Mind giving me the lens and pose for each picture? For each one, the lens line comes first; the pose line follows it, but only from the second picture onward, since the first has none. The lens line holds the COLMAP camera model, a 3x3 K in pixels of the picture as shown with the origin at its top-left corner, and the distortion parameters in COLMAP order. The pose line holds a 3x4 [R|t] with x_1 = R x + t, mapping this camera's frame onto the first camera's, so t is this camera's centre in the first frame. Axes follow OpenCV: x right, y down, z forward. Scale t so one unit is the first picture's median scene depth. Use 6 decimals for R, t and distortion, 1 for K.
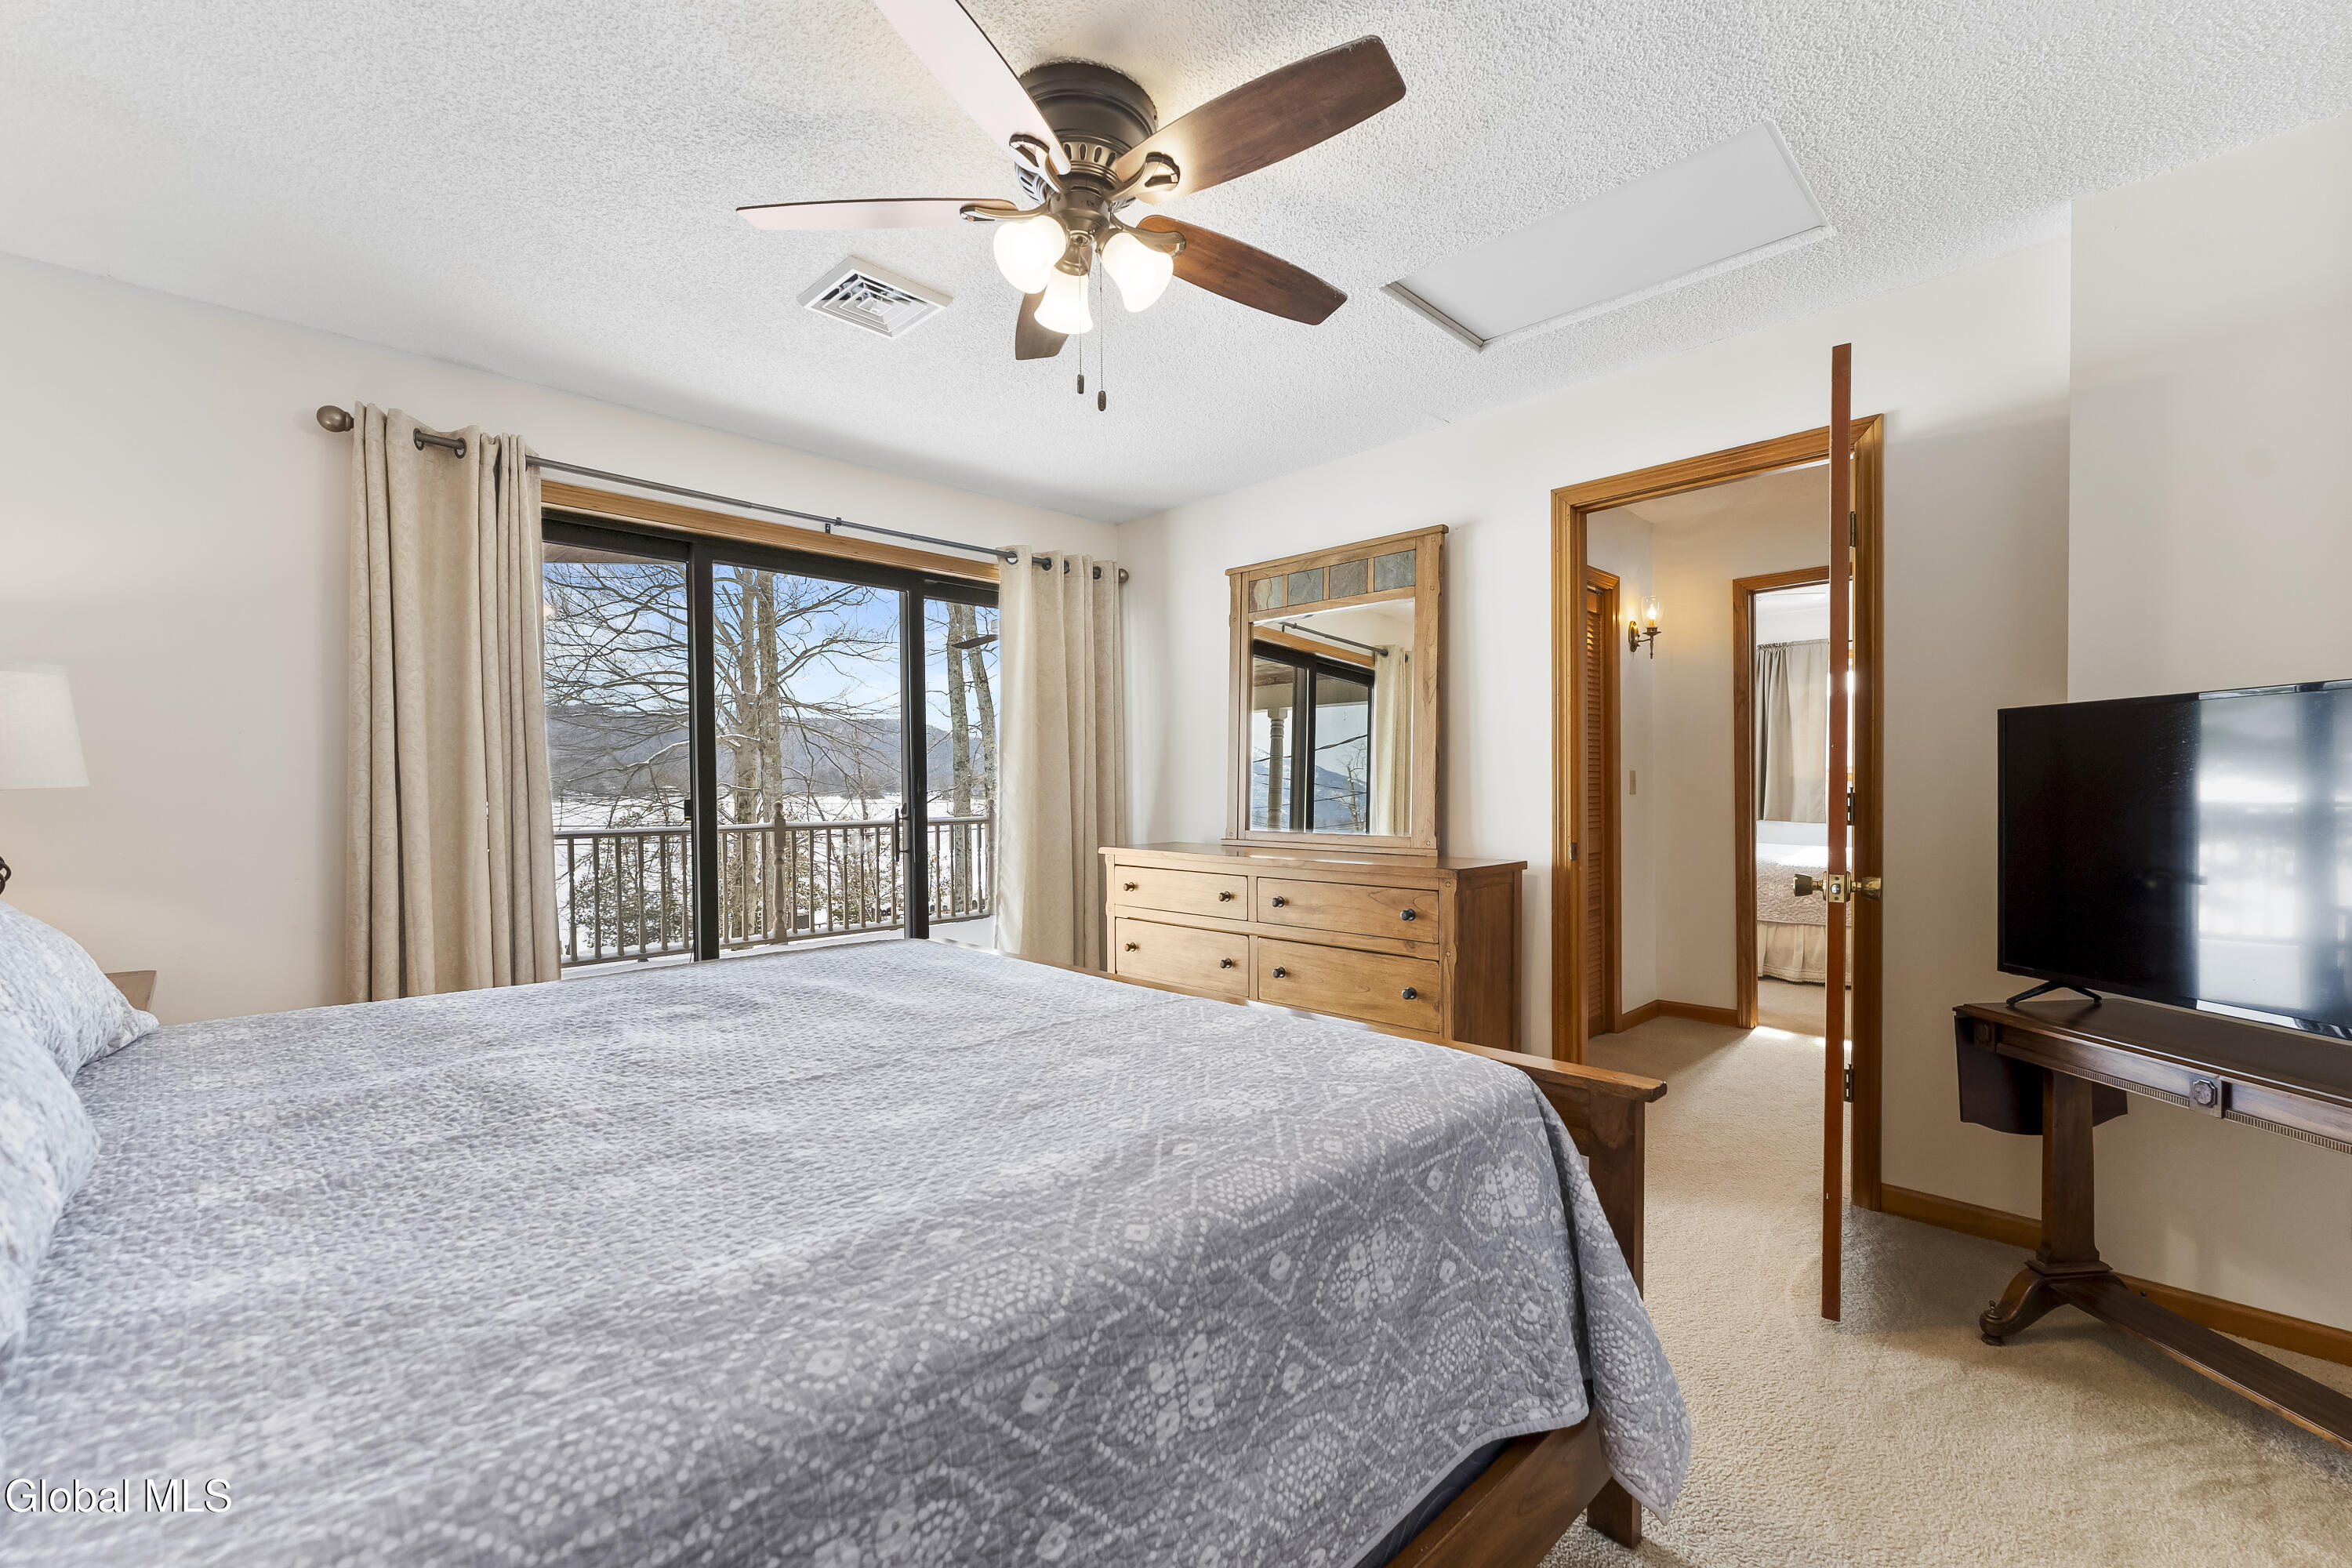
lens RADIAL K [[961.1, 0, 1176.0], [0, 961.1, 784.0], [0, 0, 1]] dist [0.001454, 0.000185]
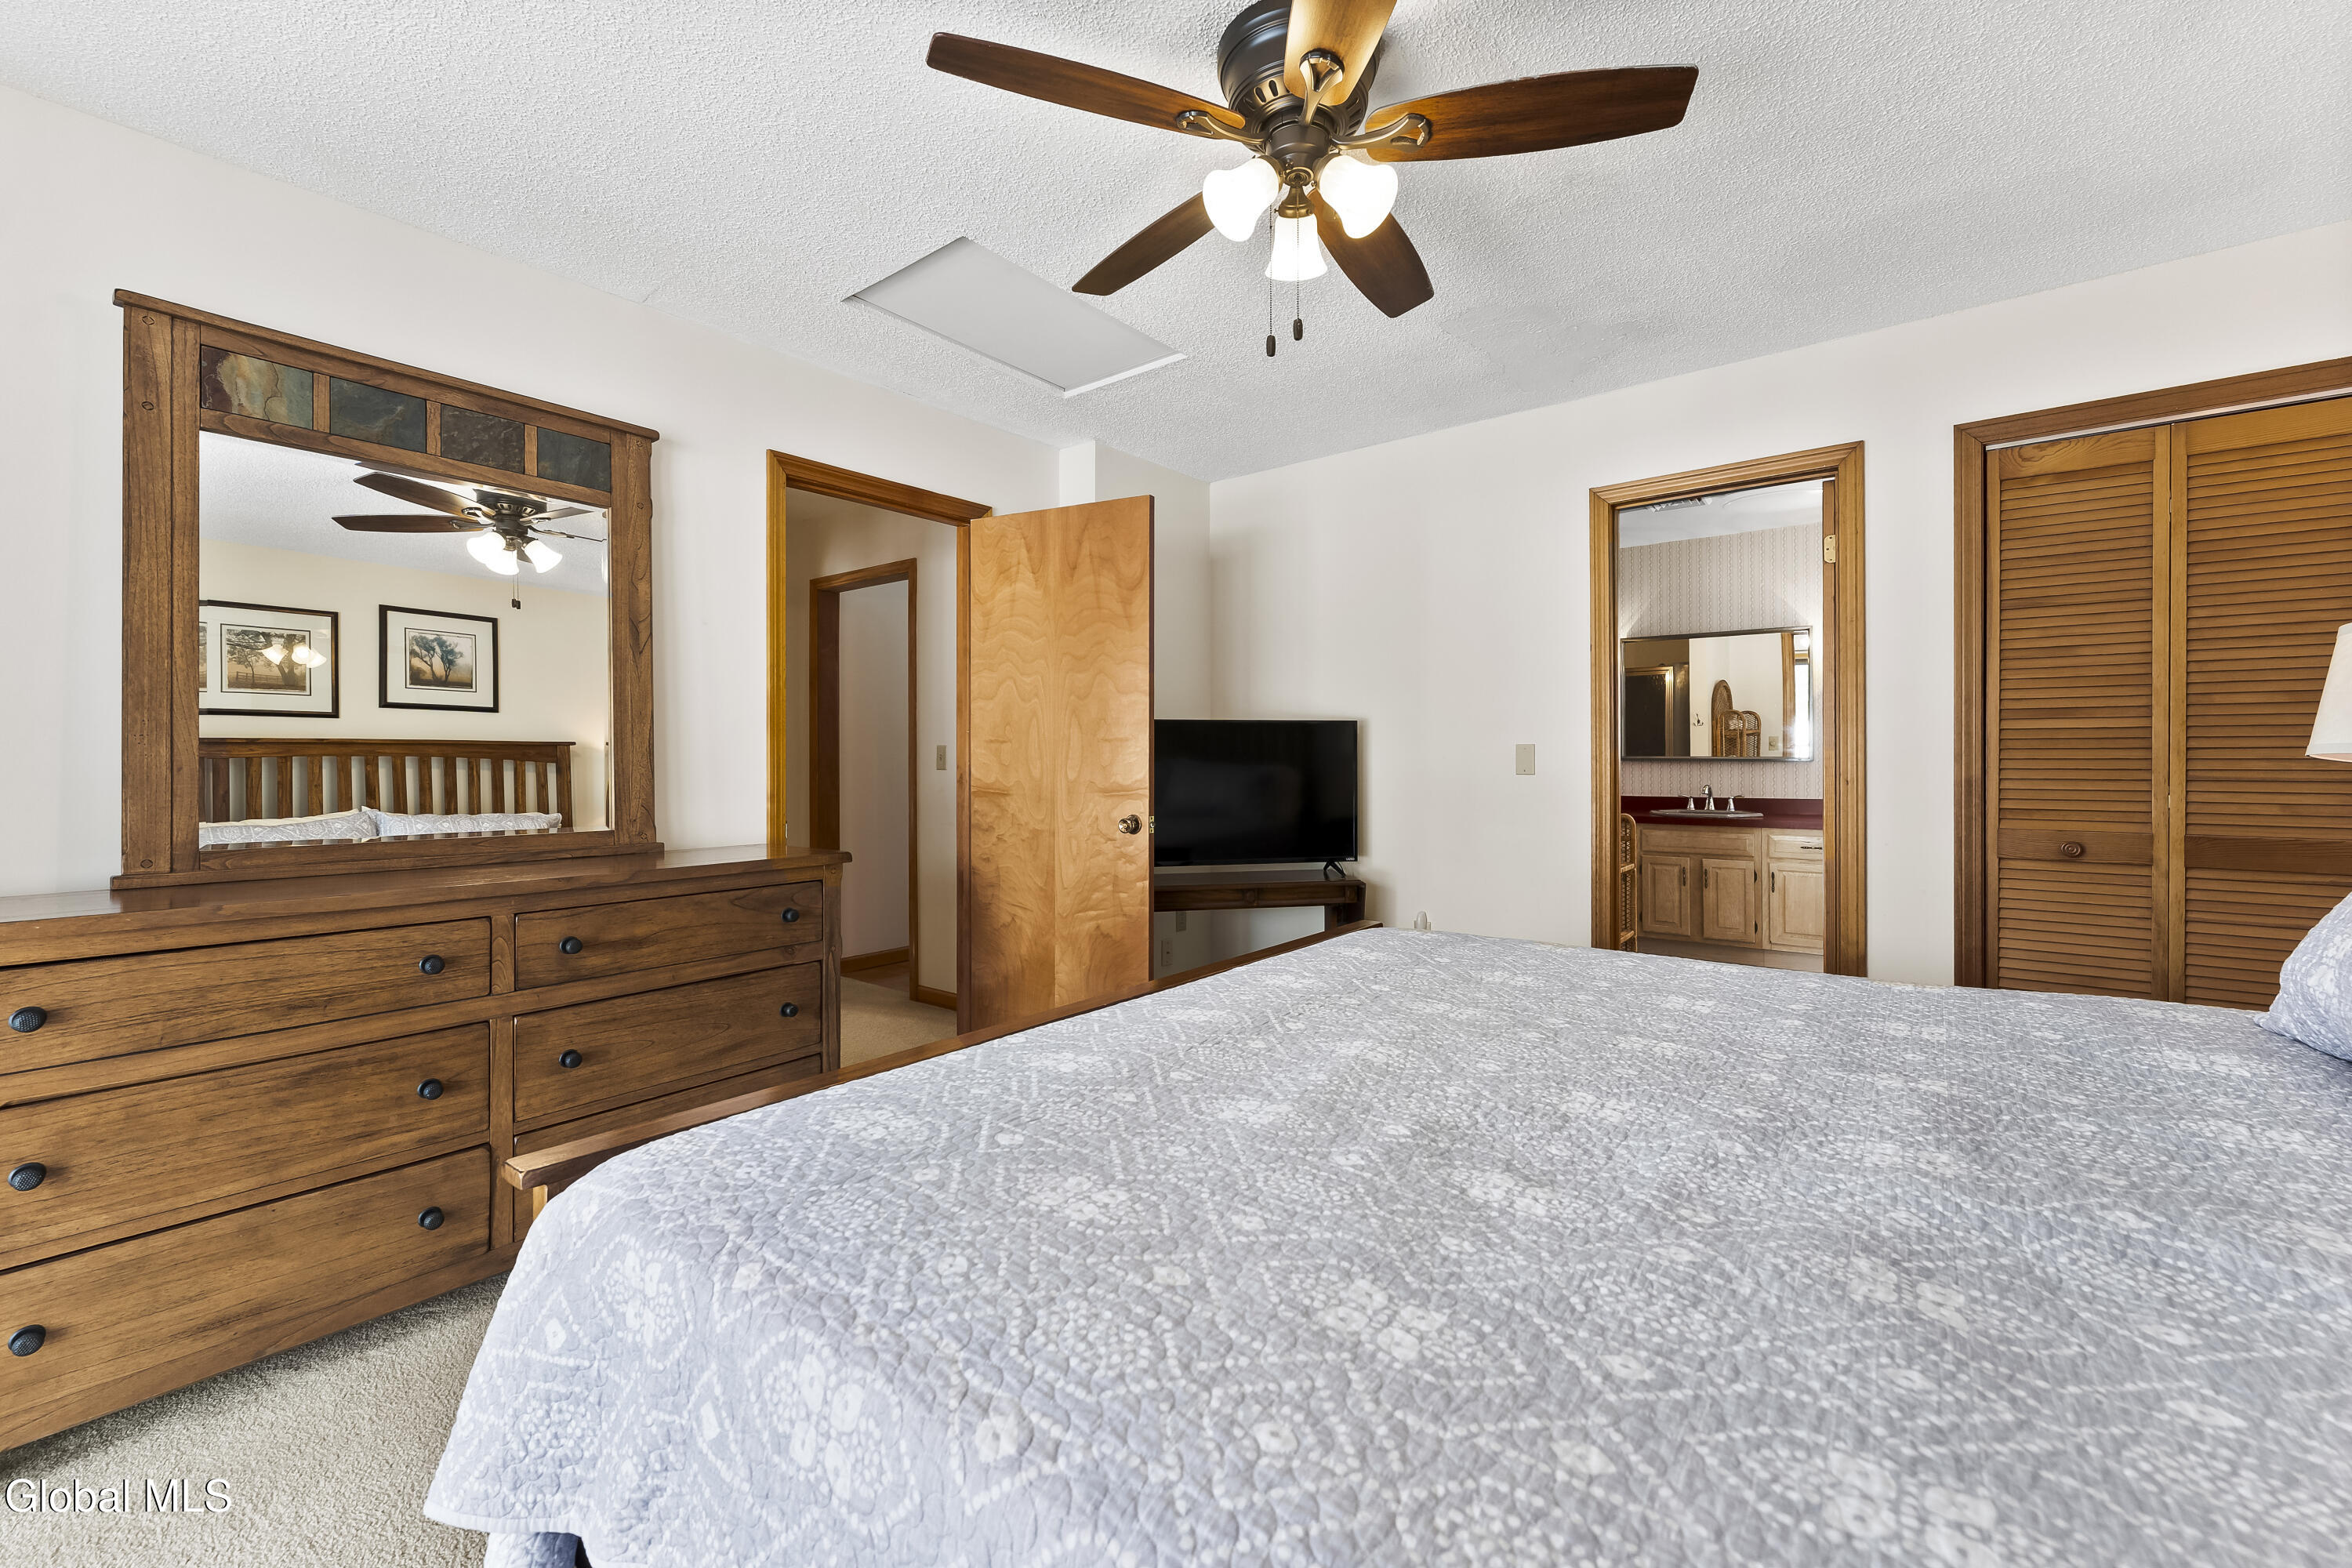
lens RADIAL K [[961.1, 0, 1176.0], [0, 961.1, 784.0], [0, 0, 1]] dist [0.001454, 0.000185]
pose [[-0.115391, -0.014608, 0.993213, -0.220713], [0.005291, 0.999869, 0.015320, 0.003590], [-0.993306, 0.007023, -0.115299, 0.266540]]
